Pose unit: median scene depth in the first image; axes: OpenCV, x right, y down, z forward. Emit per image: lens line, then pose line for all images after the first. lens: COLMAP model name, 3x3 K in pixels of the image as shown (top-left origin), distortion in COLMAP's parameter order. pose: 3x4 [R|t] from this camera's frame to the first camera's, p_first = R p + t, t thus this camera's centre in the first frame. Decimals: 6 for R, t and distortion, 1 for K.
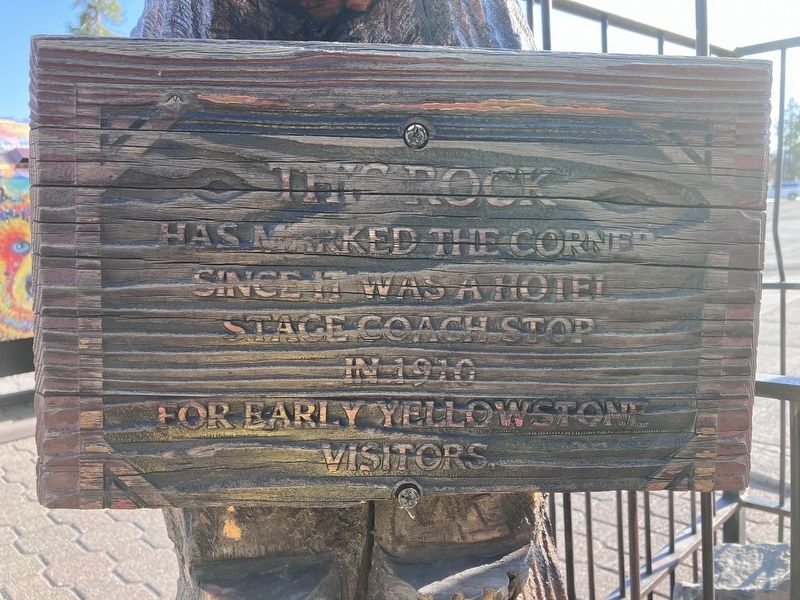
lens RADIAL K [[636.2, 0, 400.0], [0, 636.2, 300.0], [0, 0, 1]] dist [0.010122, -0.004798]
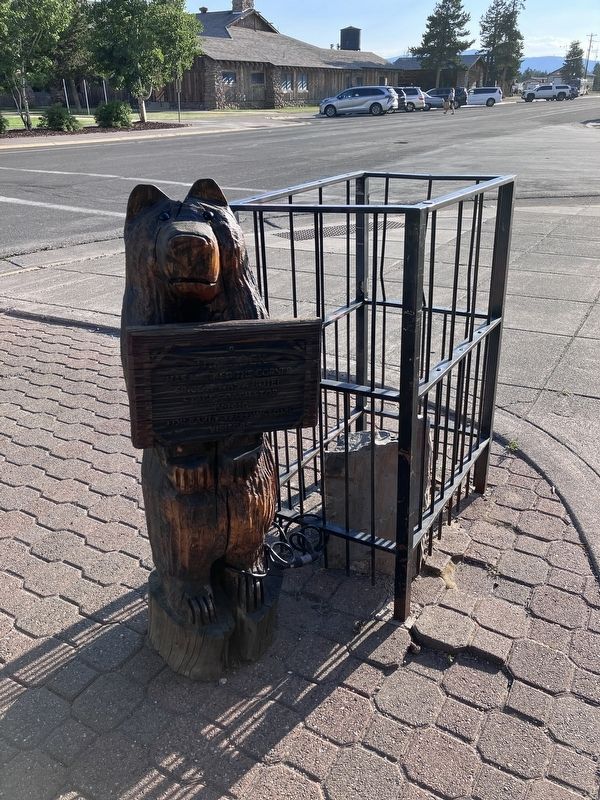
lens RADIAL K [[669.9, 0, 300.0], [0, 669.9, 400.0], [0, 0, 1]] dist [0.003784, -0.002721]
pose [[0.962733, -0.087032, 0.256069, -0.628614], [0.005688, 0.953114, 0.302557, -1.167042], [-0.270395, -0.289826, 0.918089, -2.866440]]
